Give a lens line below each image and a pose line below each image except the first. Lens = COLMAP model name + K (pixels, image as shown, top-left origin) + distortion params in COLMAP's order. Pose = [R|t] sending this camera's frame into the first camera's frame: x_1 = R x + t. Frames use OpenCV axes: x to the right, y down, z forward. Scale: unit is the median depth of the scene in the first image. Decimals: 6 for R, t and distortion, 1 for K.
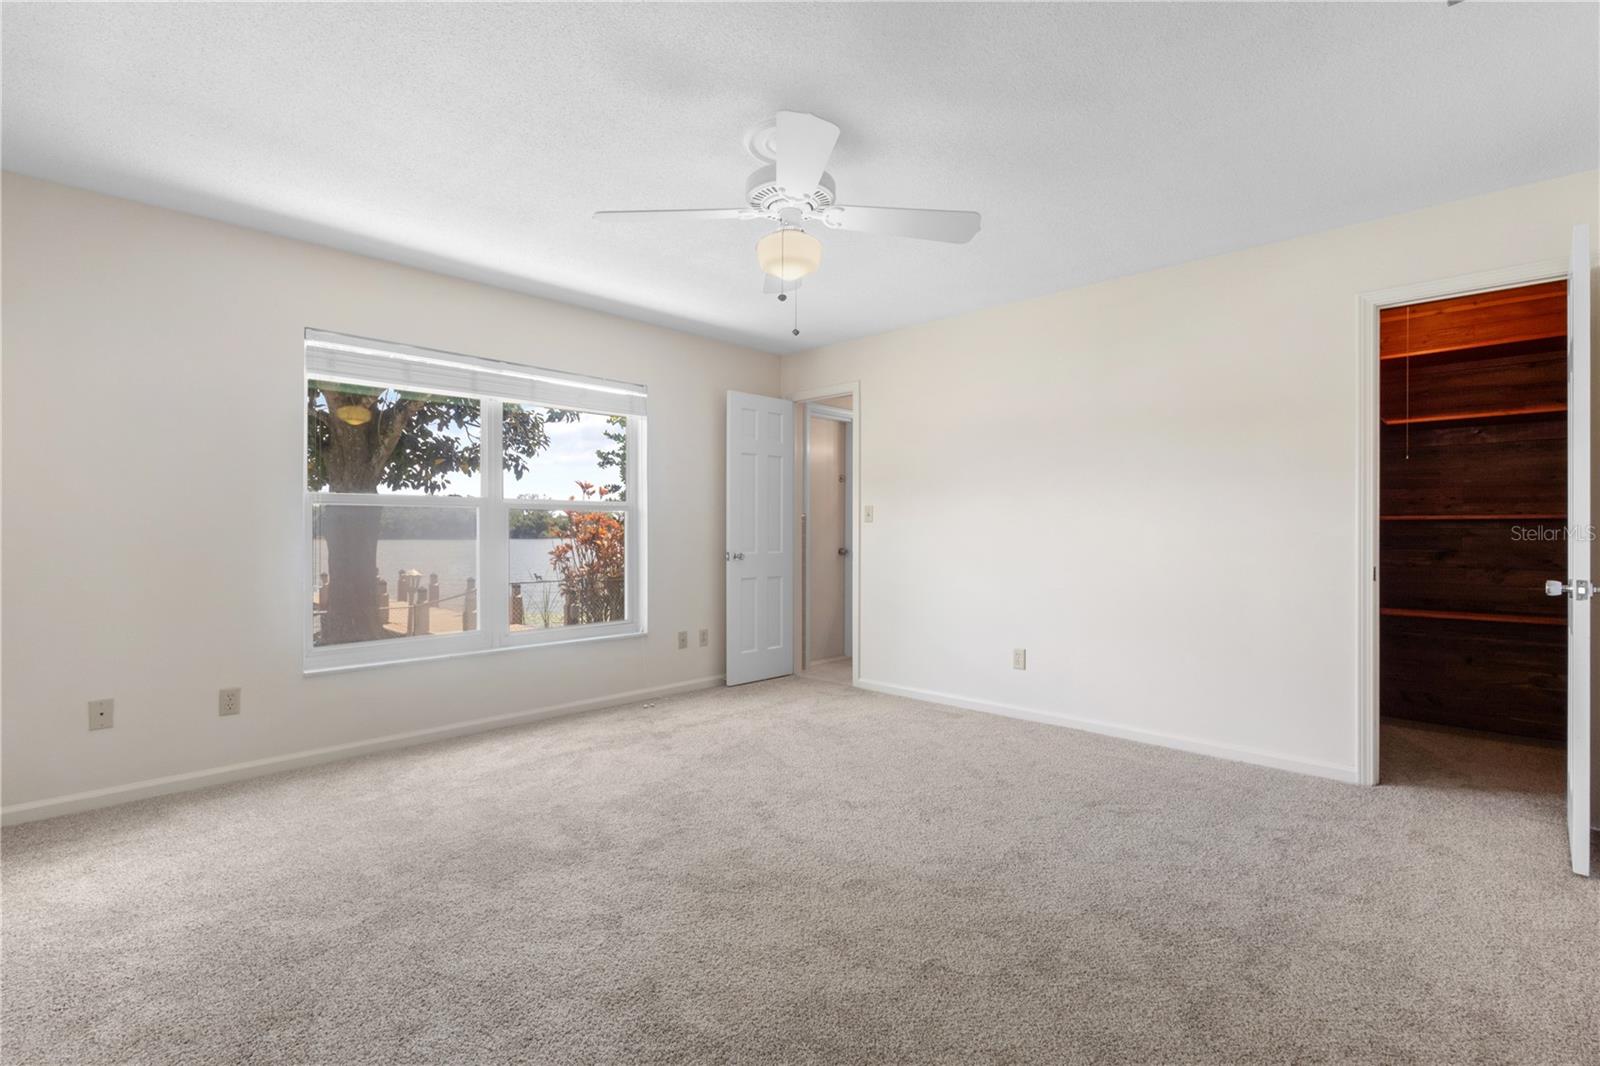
lens RADIAL K [[737.0, 0, 802.1], [0, 737.0, 530.6], [0, 0, 1]] dist [0.001028, 0.000518]
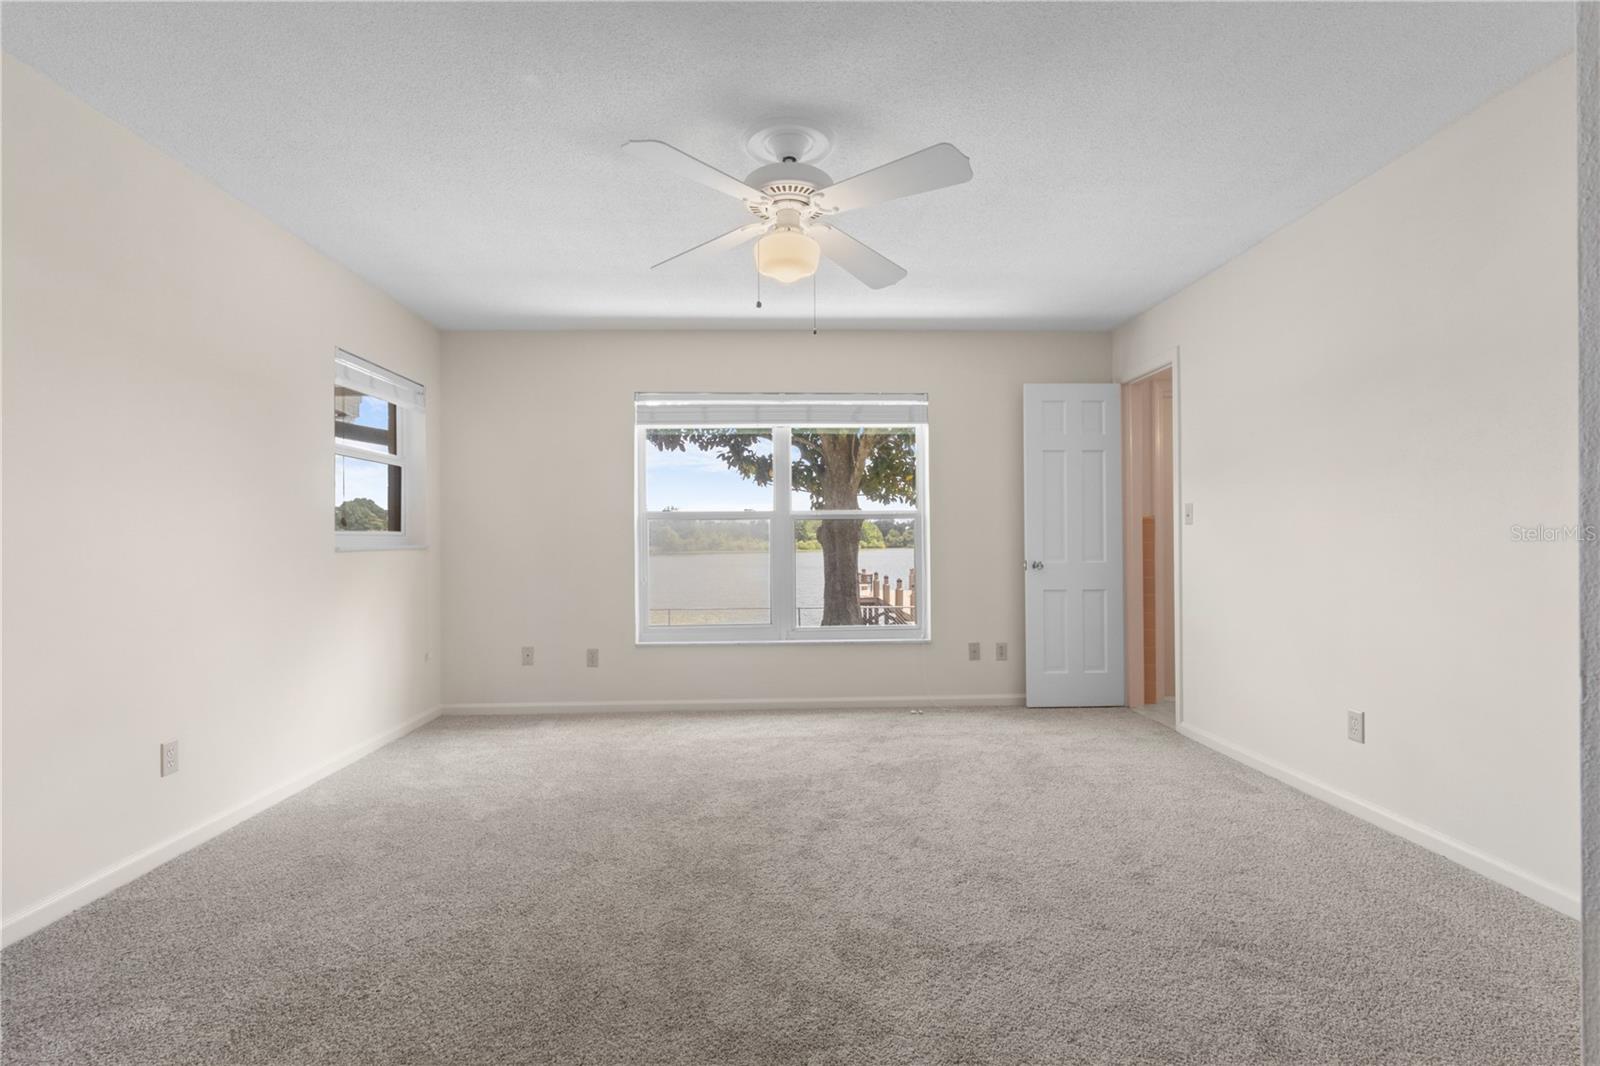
lens RADIAL K [[737.0, 0, 801.5], [0, 737.0, 539.1], [0, 0, 1]] dist [0.001028, 0.000518]
pose [[0.724413, -0.007703, -0.689323, 0.440552], [0.007338, 0.999967, -0.003464, 0.004847], [0.689327, -0.002549, 0.724446, 0.194514]]
